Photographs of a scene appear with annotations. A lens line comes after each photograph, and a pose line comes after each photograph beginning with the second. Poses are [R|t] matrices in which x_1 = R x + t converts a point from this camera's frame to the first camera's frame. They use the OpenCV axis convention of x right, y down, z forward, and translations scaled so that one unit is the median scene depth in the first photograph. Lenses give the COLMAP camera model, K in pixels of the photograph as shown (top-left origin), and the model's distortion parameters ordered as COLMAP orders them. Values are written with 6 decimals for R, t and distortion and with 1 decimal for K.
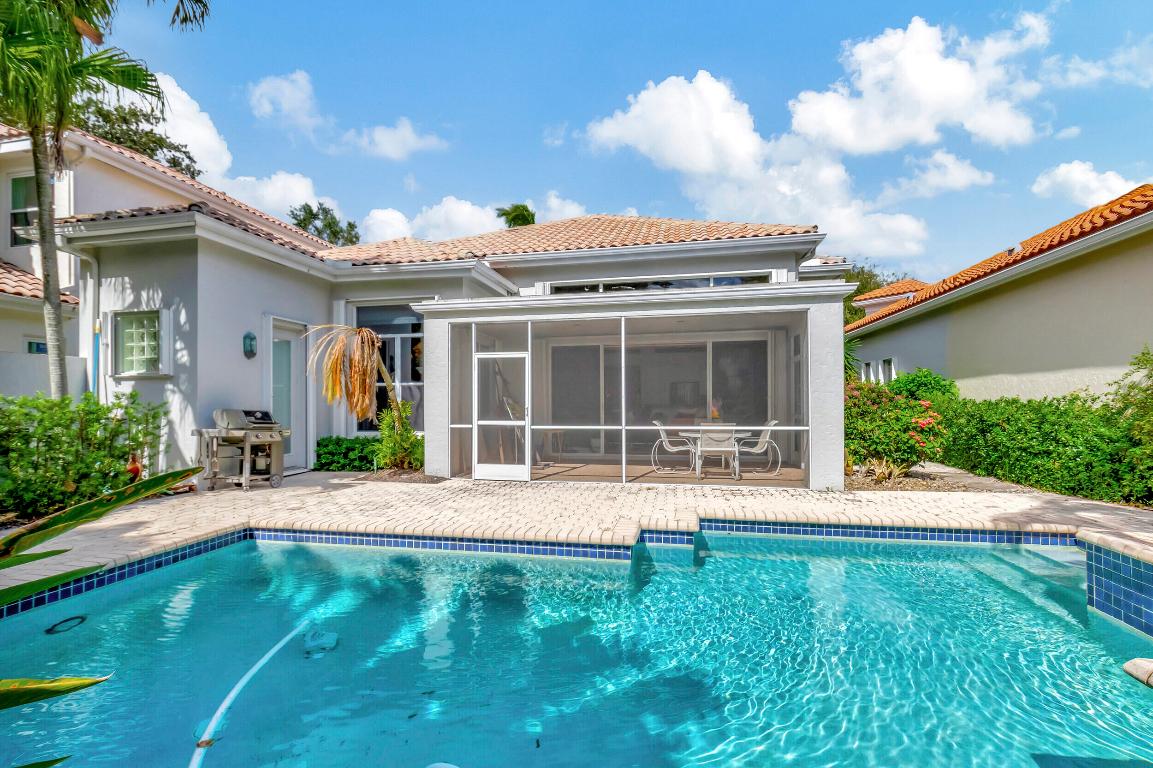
lens RADIAL K [[493.7, 0, 576.5], [0, 493.7, 384.0], [0, 0, 1]] dist [-0.015554, 0.000016]
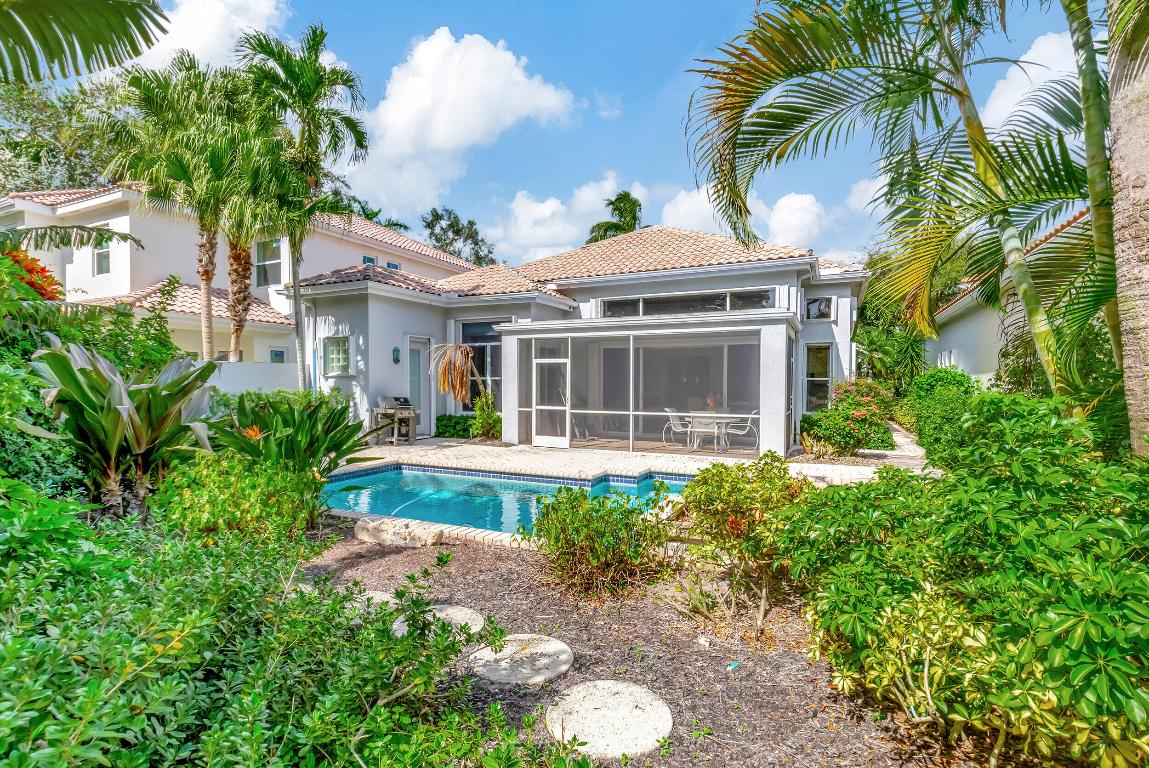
lens RADIAL K [[520.1, 0, 567.5], [0, 520.1, 371.4], [0, 0, 1]] dist [-0.000251, -0.000416]
pose [[0.967506, 0.002945, -0.252829, 0.283132], [0.000858, 0.999888, 0.014930, -0.051336], [0.252845, -0.014662, 0.967396, -0.470529]]
